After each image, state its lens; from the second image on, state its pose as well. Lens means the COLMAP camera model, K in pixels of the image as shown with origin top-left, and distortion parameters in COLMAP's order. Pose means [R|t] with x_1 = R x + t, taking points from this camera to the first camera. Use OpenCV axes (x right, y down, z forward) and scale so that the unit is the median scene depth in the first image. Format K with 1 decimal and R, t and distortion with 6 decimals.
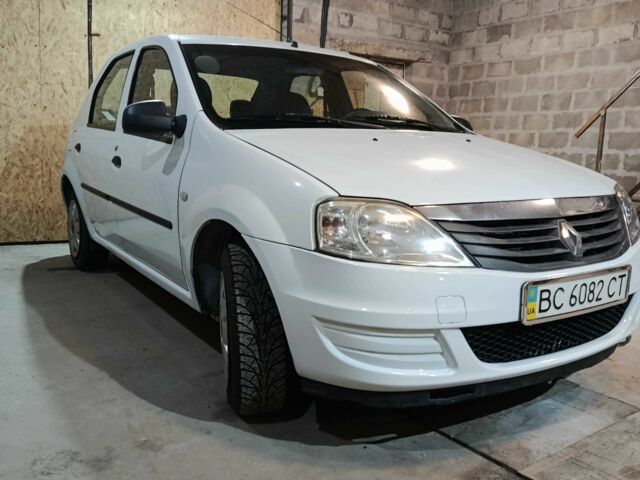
lens RADIAL K [[585.4, 0, 322.3], [0, 585.4, 237.6], [0, 0, 1]] dist [0.083989, -0.135611]
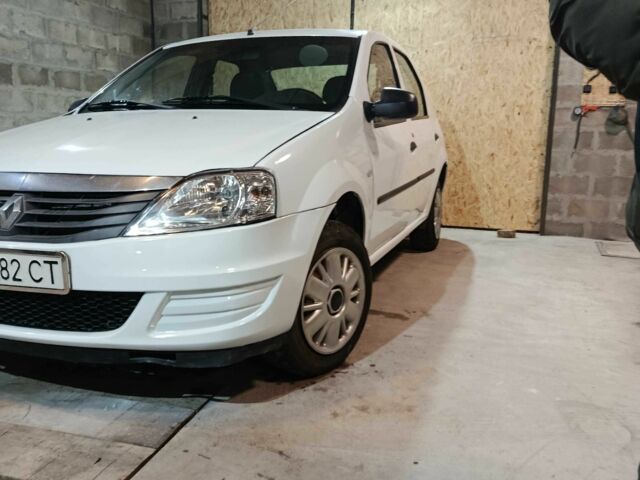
lens RADIAL K [[585.4, 0, 322.3], [0, 585.4, 237.6], [0, 0, 1]] dist [0.083989, -0.135611]
pose [[0.608981, 0.115438, -0.784740, 0.422423], [-0.110606, 0.992046, 0.060100, -0.020700], [0.785435, 0.050198, 0.616905, 0.223373]]
